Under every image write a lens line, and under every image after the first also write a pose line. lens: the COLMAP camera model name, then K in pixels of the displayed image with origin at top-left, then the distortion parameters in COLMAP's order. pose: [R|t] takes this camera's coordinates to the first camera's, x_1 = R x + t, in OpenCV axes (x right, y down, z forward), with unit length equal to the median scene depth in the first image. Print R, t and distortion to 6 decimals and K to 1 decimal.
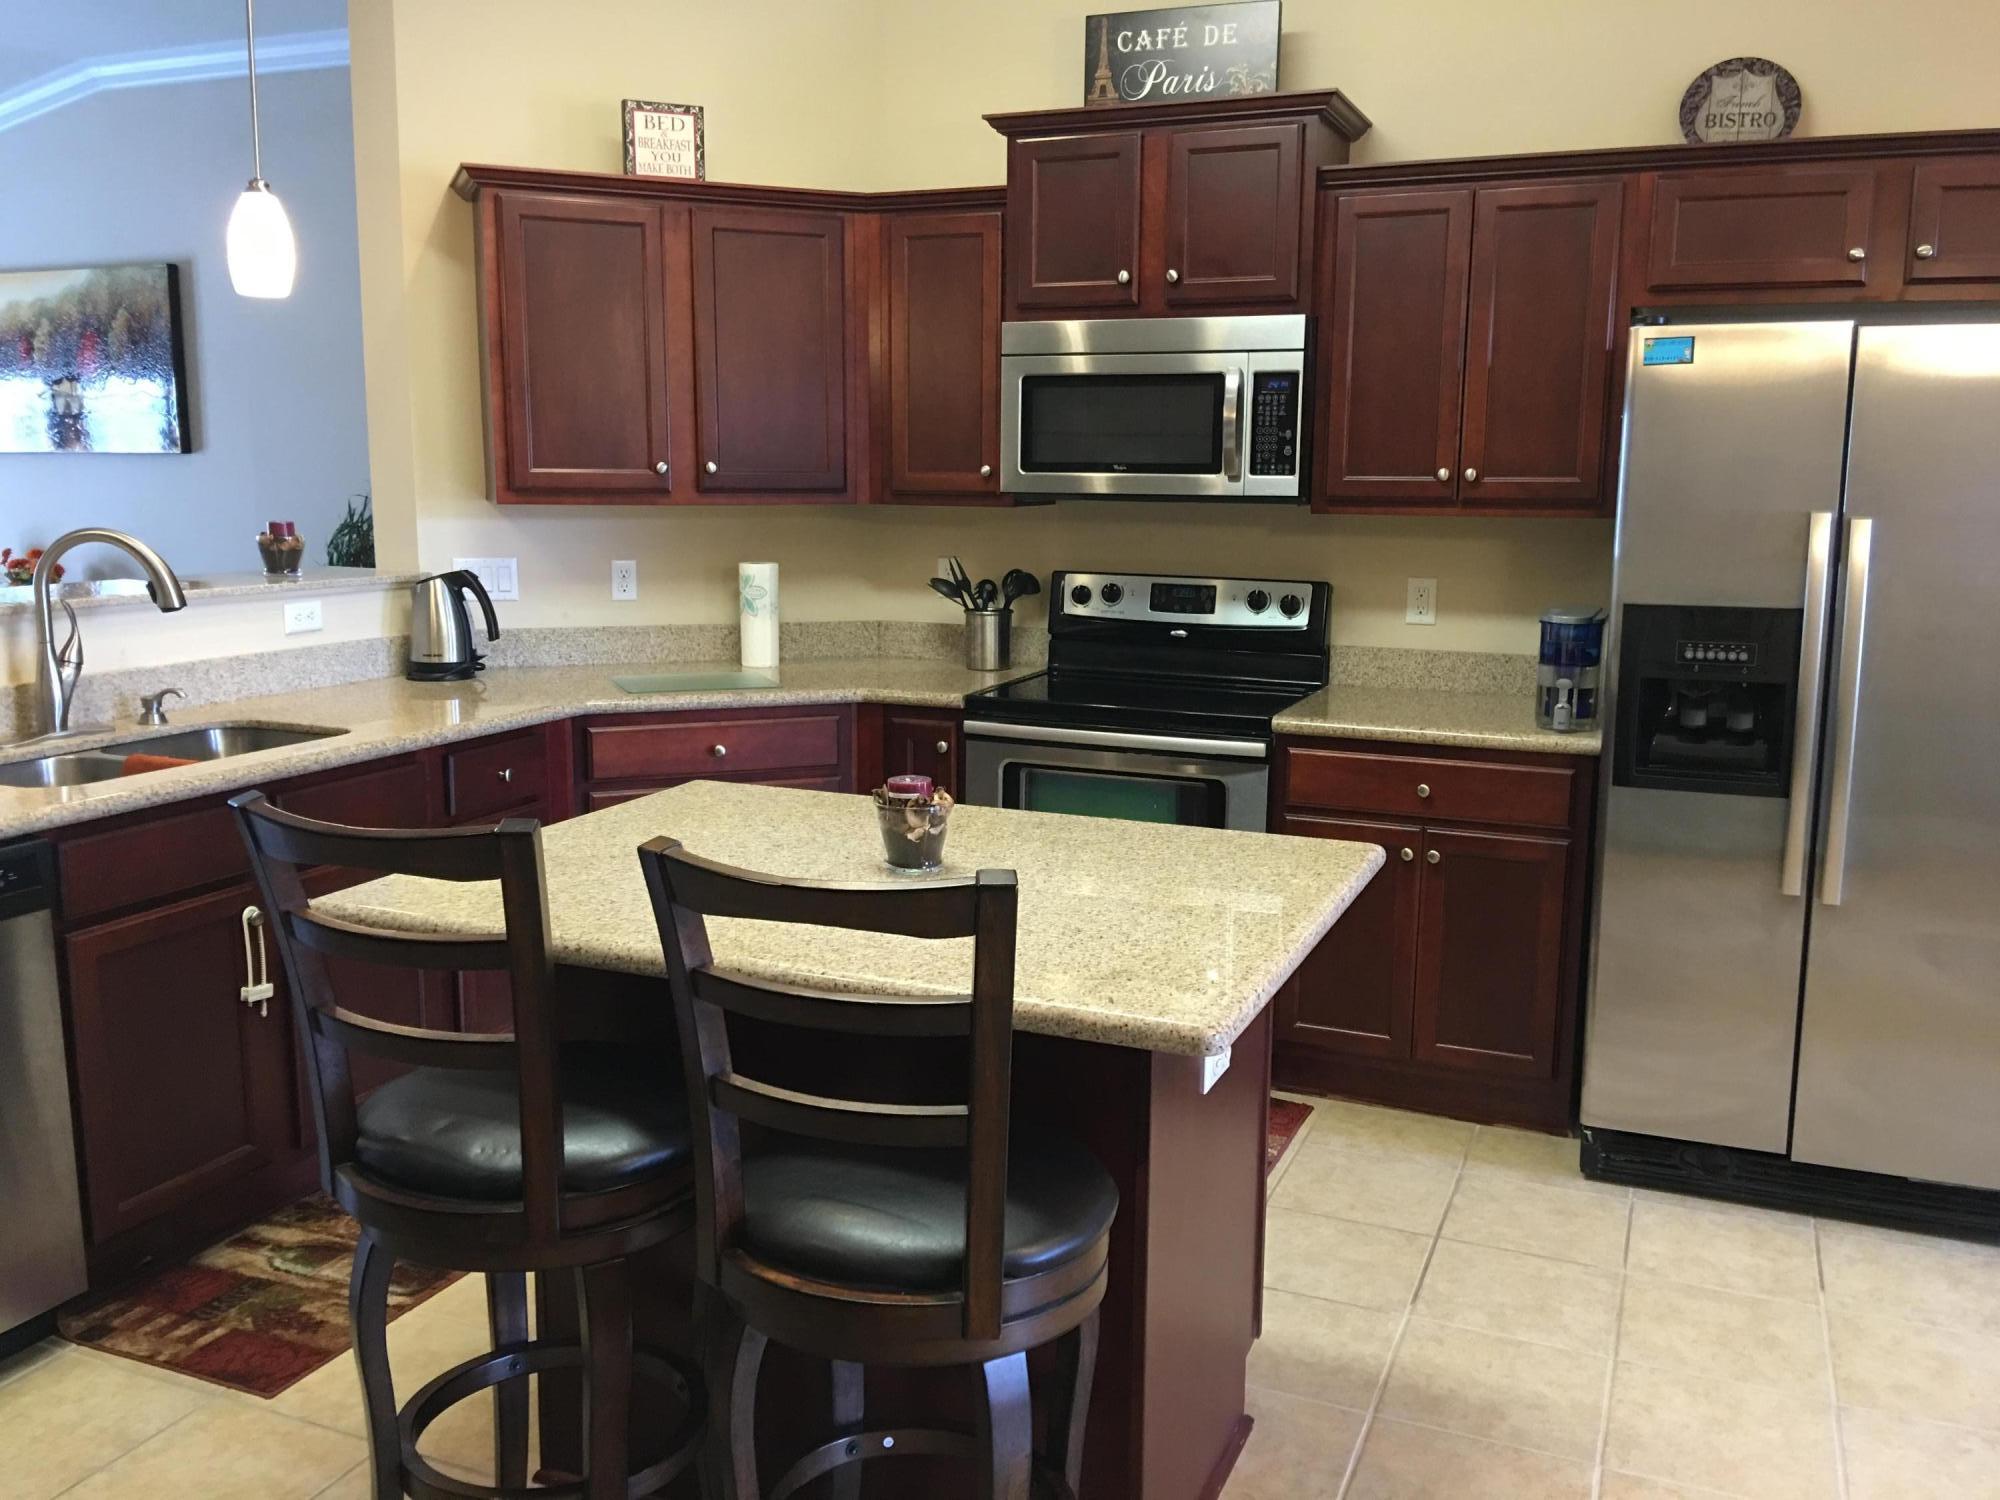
lens RADIAL K [[1685.3, 0, 1005.5], [0, 1685.3, 744.8], [0, 0, 1]] dist [0.076274, -0.128036]
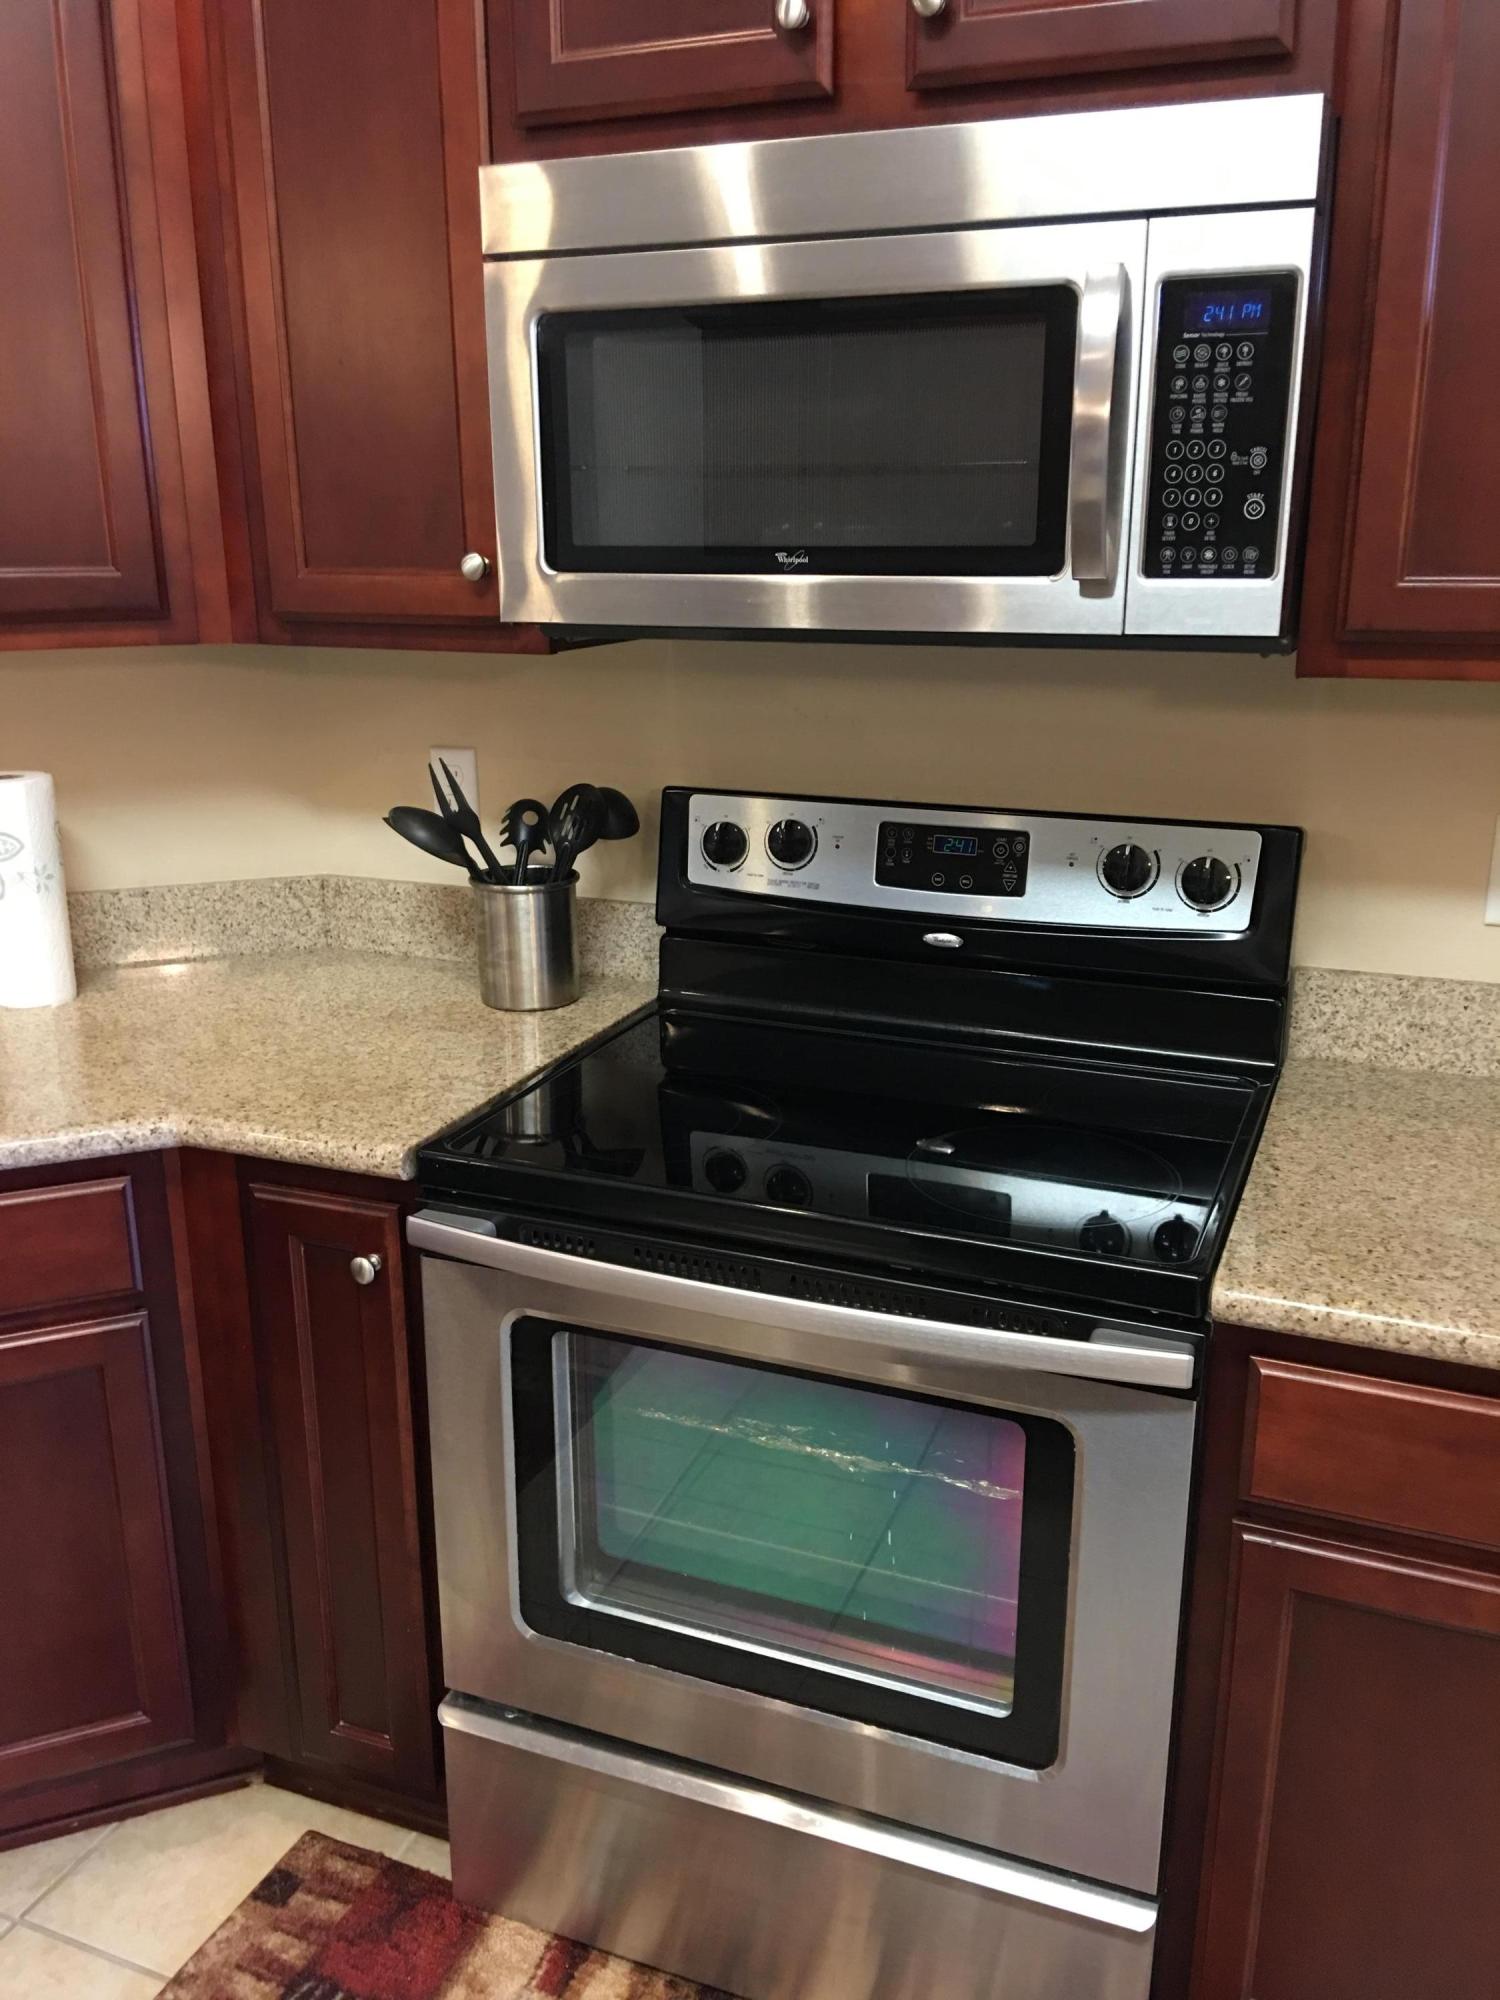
lens RADIAL K [[1685.3, 0, 749.2], [0, 1685.3, 1019.8], [0, 0, 1]] dist [0.076274, -0.128036]
pose [[0.999897, -0.014111, -0.002744, 0.057087], [0.014342, 0.992118, 0.124481, -0.107474], [0.000966, -0.124508, 0.992218, 0.600515]]
